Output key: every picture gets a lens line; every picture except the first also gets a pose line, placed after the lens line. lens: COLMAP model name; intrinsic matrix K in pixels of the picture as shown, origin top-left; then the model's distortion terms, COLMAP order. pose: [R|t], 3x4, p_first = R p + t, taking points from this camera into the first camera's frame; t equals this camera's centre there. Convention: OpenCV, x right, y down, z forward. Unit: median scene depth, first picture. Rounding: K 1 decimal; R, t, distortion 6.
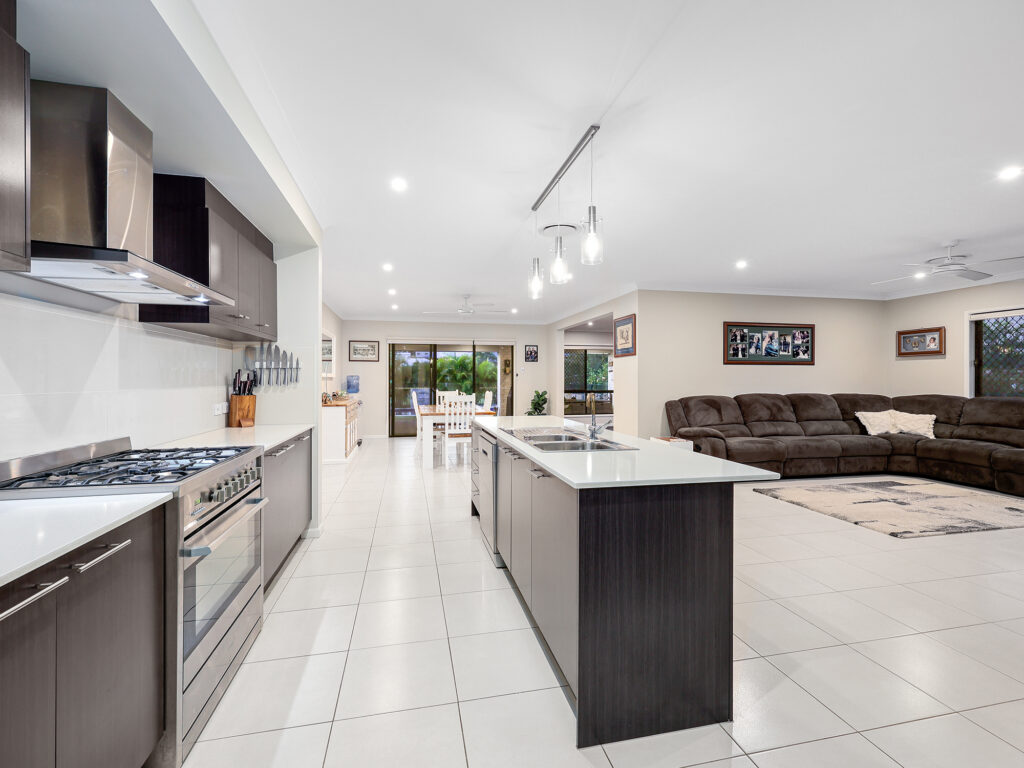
lens RADIAL K [[462.7, 0, 511.5], [0, 462.7, 378.7], [0, 0, 1]] dist [-0.002828, -0.000068]
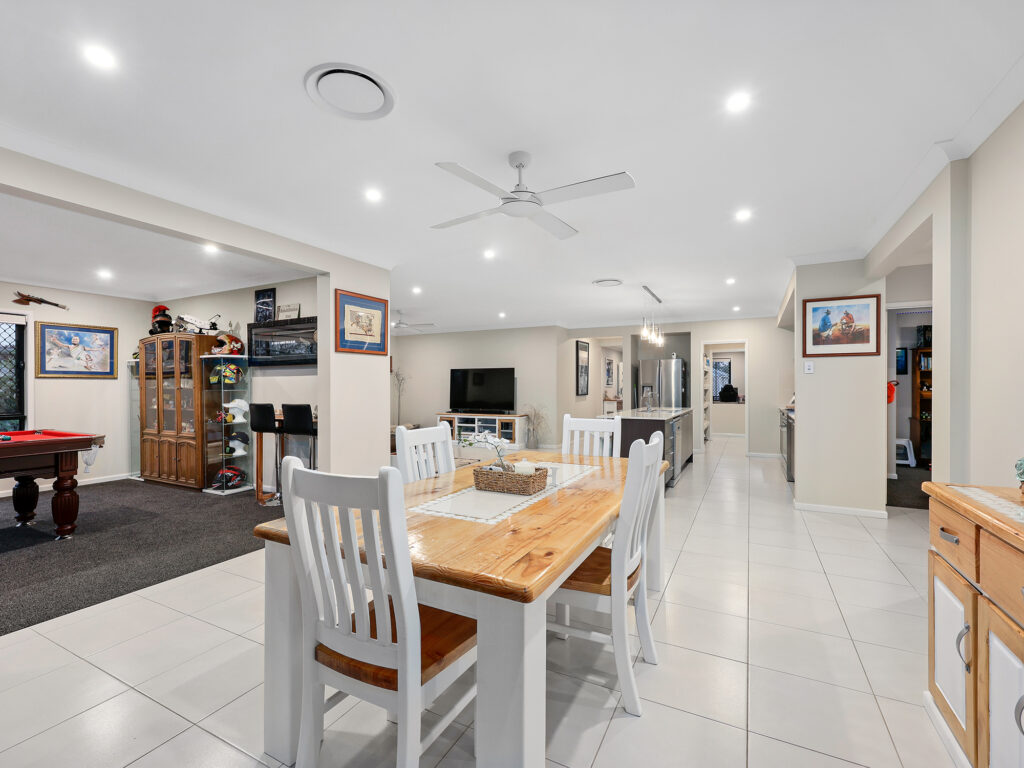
lens RADIAL K [[462.7, 0, 510.6], [0, 462.7, 388.0], [0, 0, 1]] dist [-0.002828, -0.000068]
pose [[-0.763884, 0.000253, 0.645354, -0.381671], [0.003217, 0.999989, 0.003416, 0.000203], [-0.645346, 0.004685, -0.763876, 1.482717]]
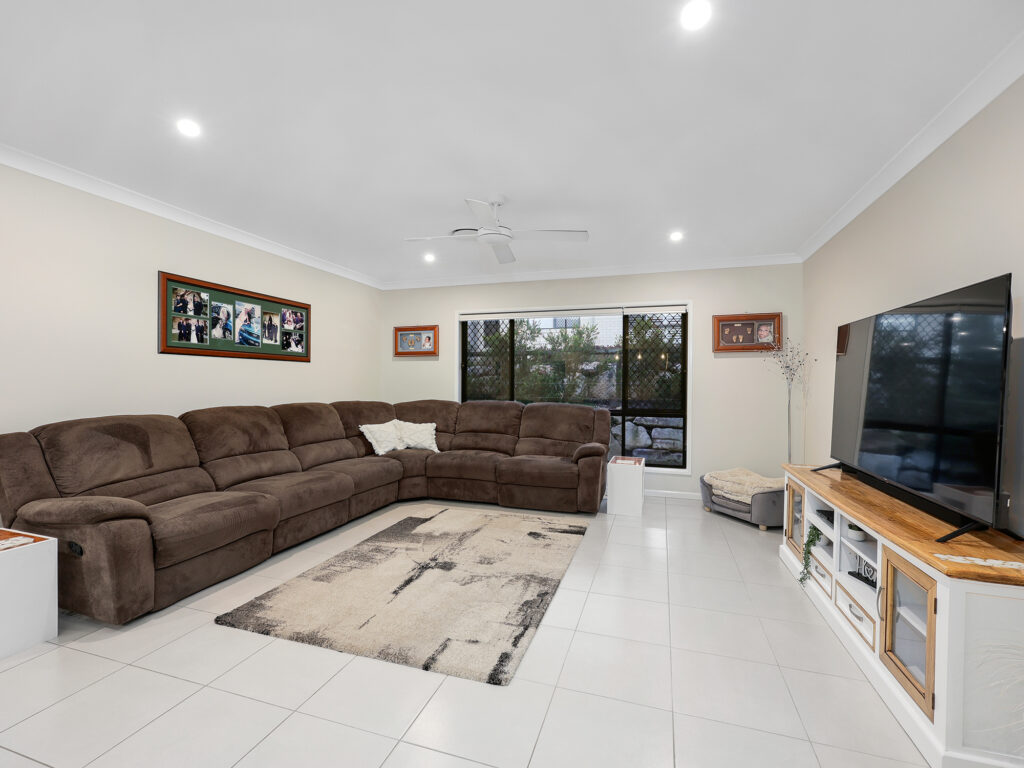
lens RADIAL K [[462.7, 0, 510.3], [0, 462.7, 386.0], [0, 0, 1]] dist [-0.002828, -0.000068]
pose [[0.508276, -0.004100, 0.861184, 0.226947], [-0.005619, 0.999952, 0.008077, -0.000302], [-0.861176, -0.008945, 0.508229, 0.422737]]
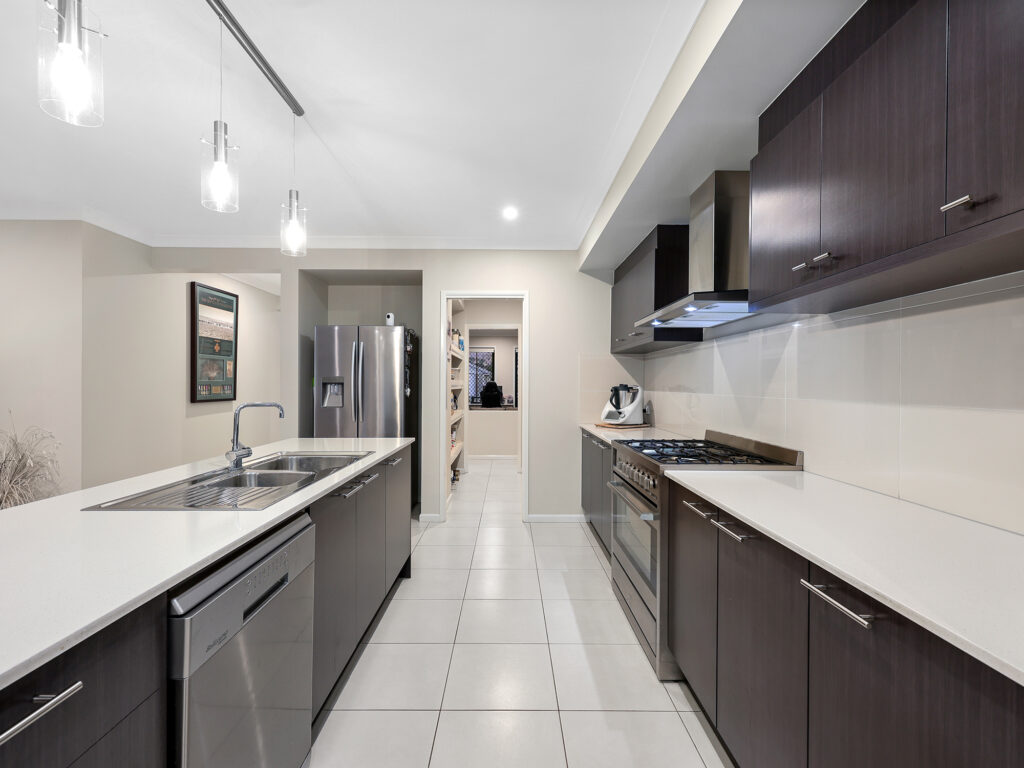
lens RADIAL K [[462.7, 0, 516.5], [0, 462.7, 383.2], [0, 0, 1]] dist [-0.002828, -0.000068]
pose [[-0.978980, -0.004605, 0.203903, -0.167958], [-0.004766, 0.999989, -0.000296, -0.000389], [-0.203900, -0.001262, -0.978991, 0.695158]]
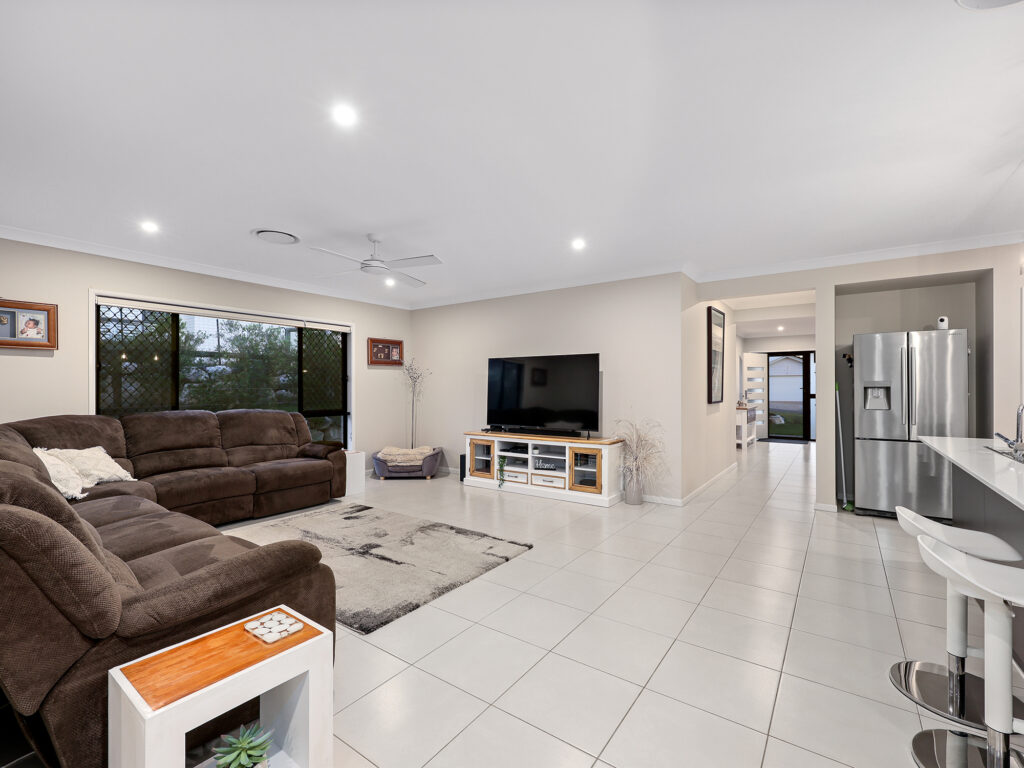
lens RADIAL K [[462.7, 0, 510.5], [0, 462.7, 391.4], [0, 0, 1]] dist [-0.002828, -0.000068]
pose [[-0.665593, -0.005324, 0.746296, 0.071776], [0.002131, 0.999957, 0.009035, -0.001201], [-0.746312, 0.007604, -0.665553, 0.990223]]
